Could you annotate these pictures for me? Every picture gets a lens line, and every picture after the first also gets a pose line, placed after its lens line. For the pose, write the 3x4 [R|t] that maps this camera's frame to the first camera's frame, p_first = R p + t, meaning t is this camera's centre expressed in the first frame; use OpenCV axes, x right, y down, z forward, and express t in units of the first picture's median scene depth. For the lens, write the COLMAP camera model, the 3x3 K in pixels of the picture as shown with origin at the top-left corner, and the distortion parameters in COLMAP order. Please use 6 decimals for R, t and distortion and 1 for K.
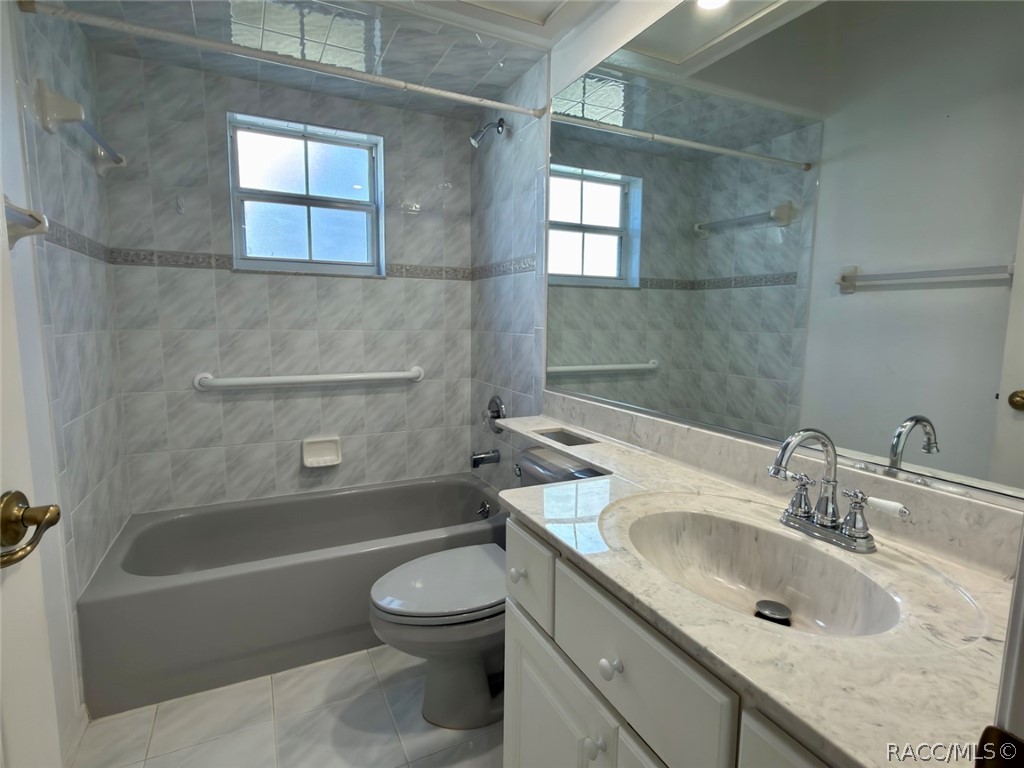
lens RADIAL K [[525.8, 0, 507.5], [0, 525.8, 384.5], [0, 0, 1]] dist [-0.001641, 0.002312]
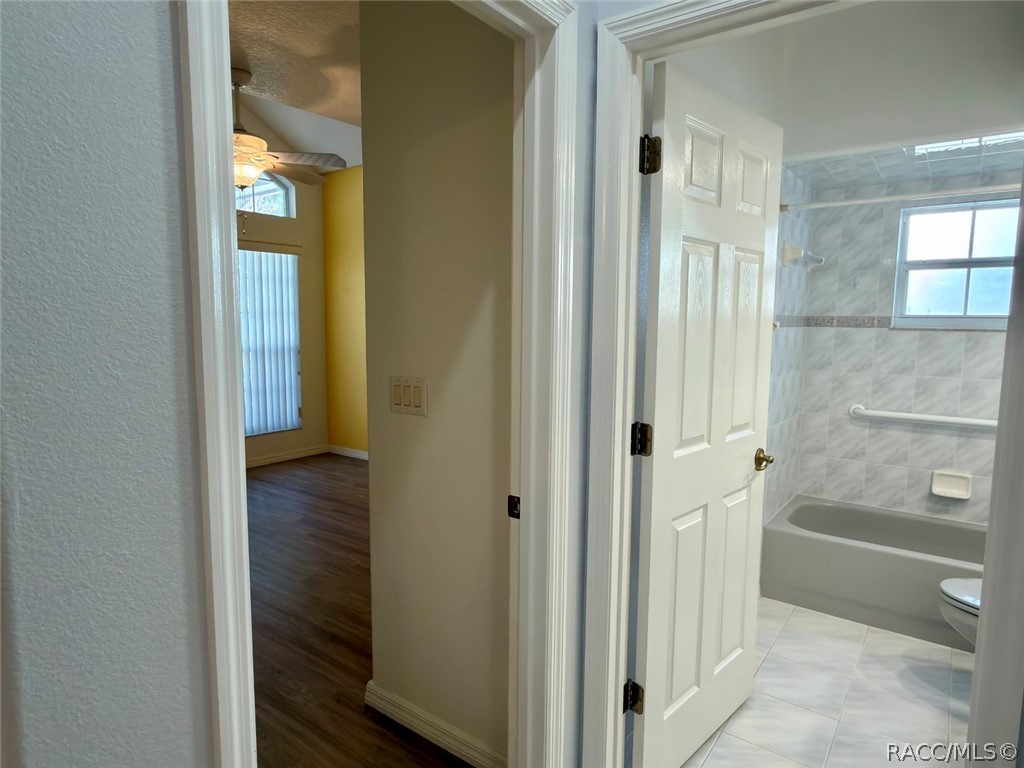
lens RADIAL K [[607.6, 0, 513.4], [0, 607.6, 382.0], [0, 0, 1]] dist [-0.001509, -0.000576]
pose [[0.463106, 0.085788, -0.882142, 0.381864], [-0.114942, 0.992712, 0.036198, -0.033851], [0.878818, 0.084631, 0.469591, -0.511762]]
